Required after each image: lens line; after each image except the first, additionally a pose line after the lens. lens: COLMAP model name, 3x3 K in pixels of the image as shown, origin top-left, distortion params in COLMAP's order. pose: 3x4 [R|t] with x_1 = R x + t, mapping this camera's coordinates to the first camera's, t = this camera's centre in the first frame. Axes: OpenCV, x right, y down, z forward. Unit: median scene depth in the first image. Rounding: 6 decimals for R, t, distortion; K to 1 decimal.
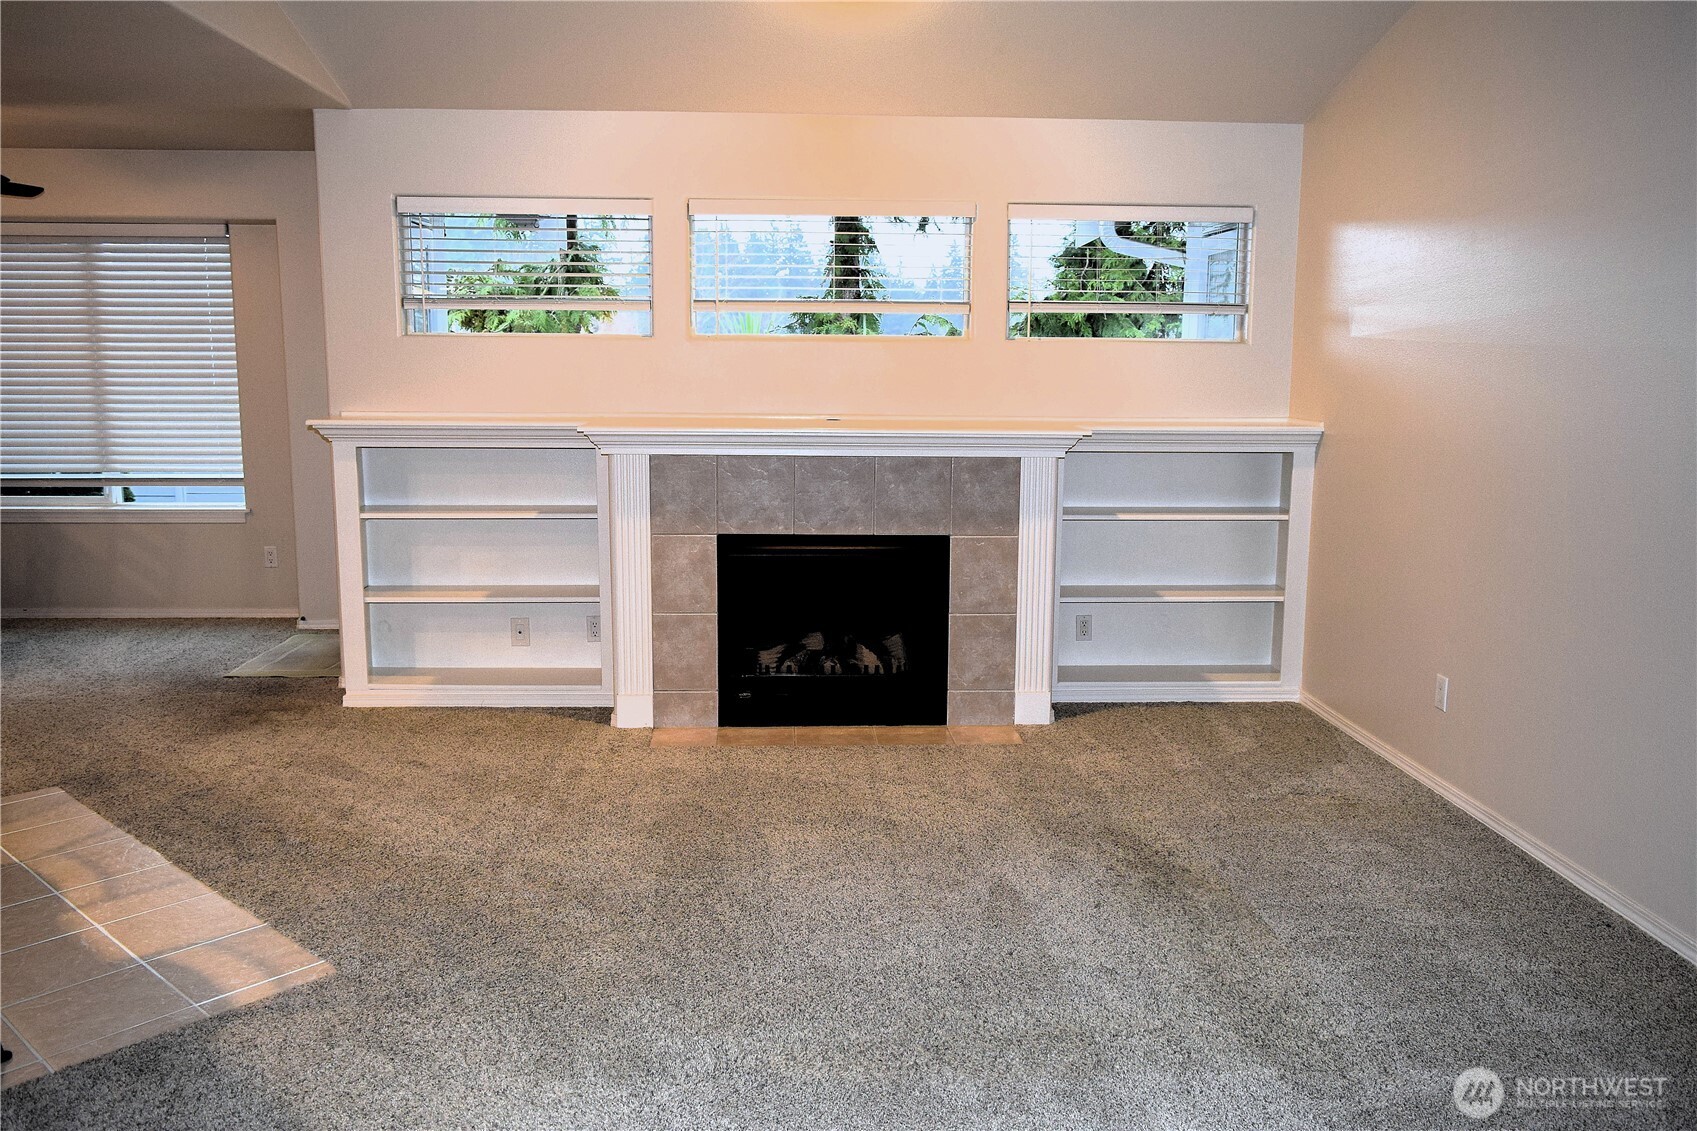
lens RADIAL K [[1315.8, 0, 850.6], [0, 1315.8, 557.8], [0, 0, 1]] dist [-0.016850, 0.013057]
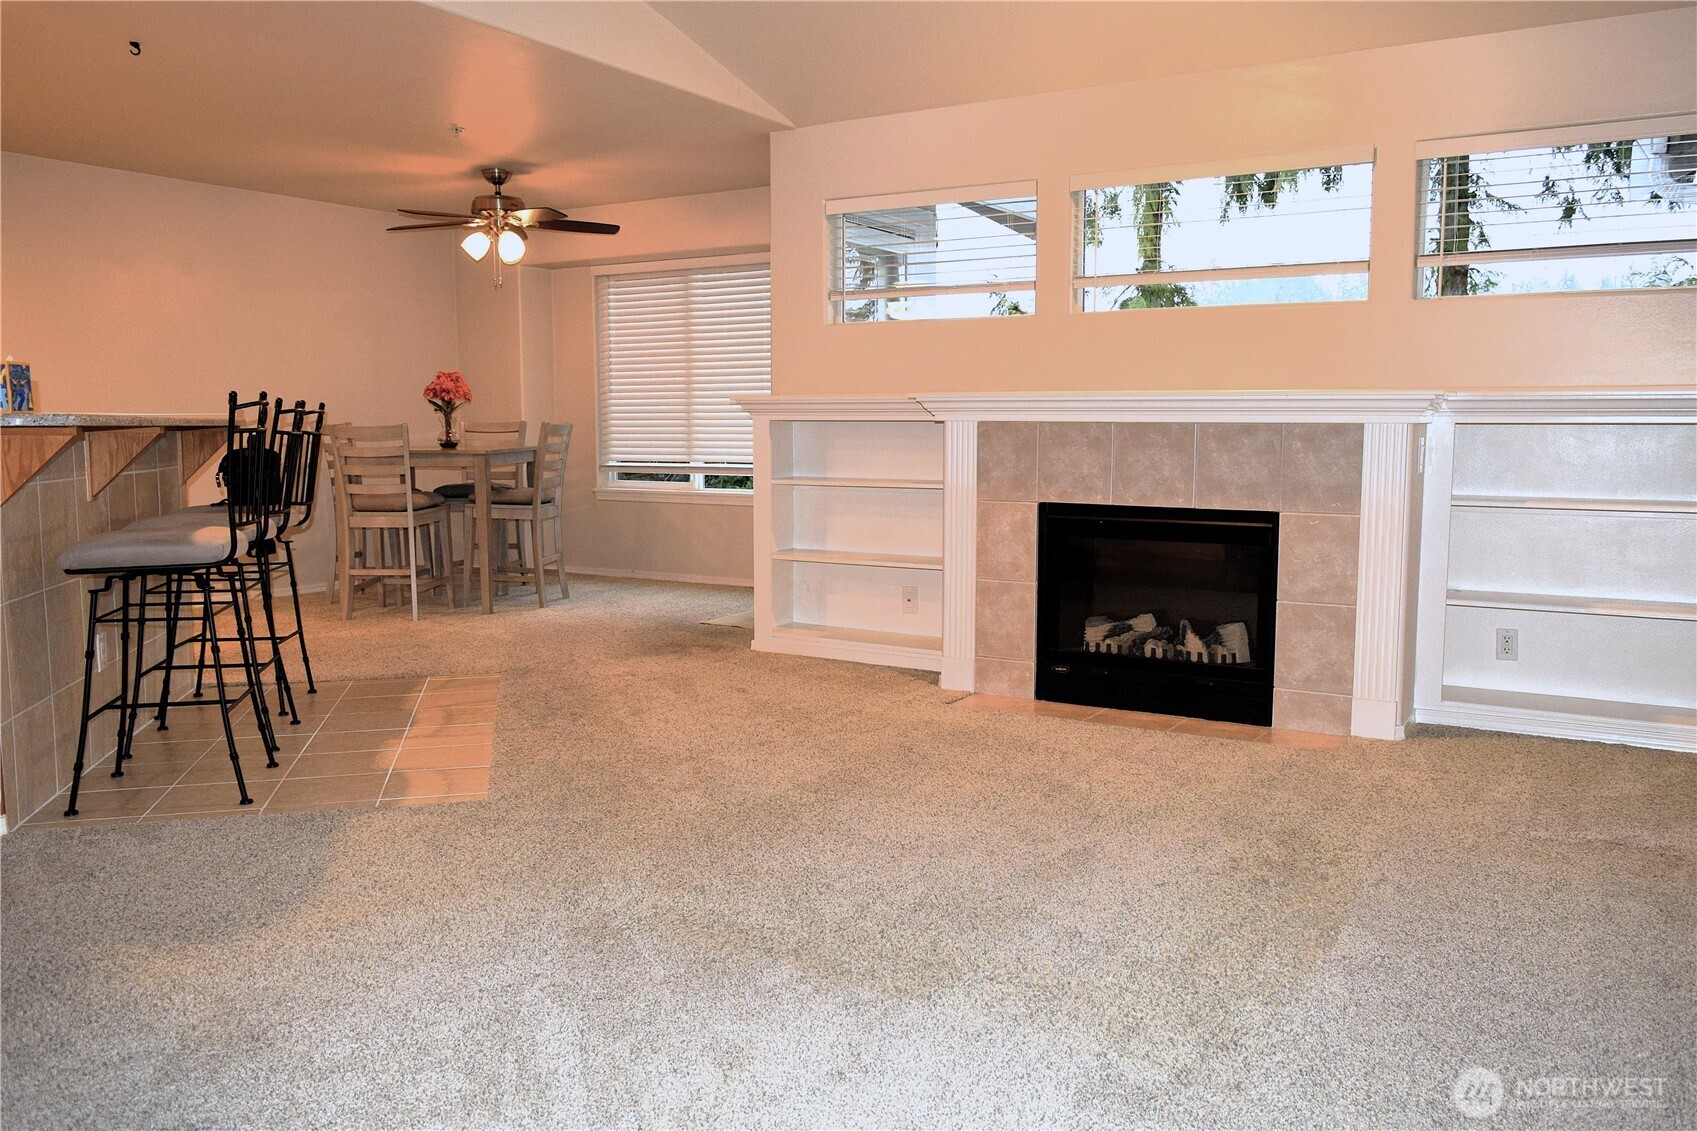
lens RADIAL K [[1315.8, 0, 850.6], [0, 1315.8, 557.8], [0, 0, 1]] dist [-0.016850, 0.013057]
pose [[0.829331, 0.051049, -0.556421, 0.330842], [-0.078444, 0.996593, -0.025485, 0.059479], [0.553224, 0.064783, 0.830510, 0.101742]]
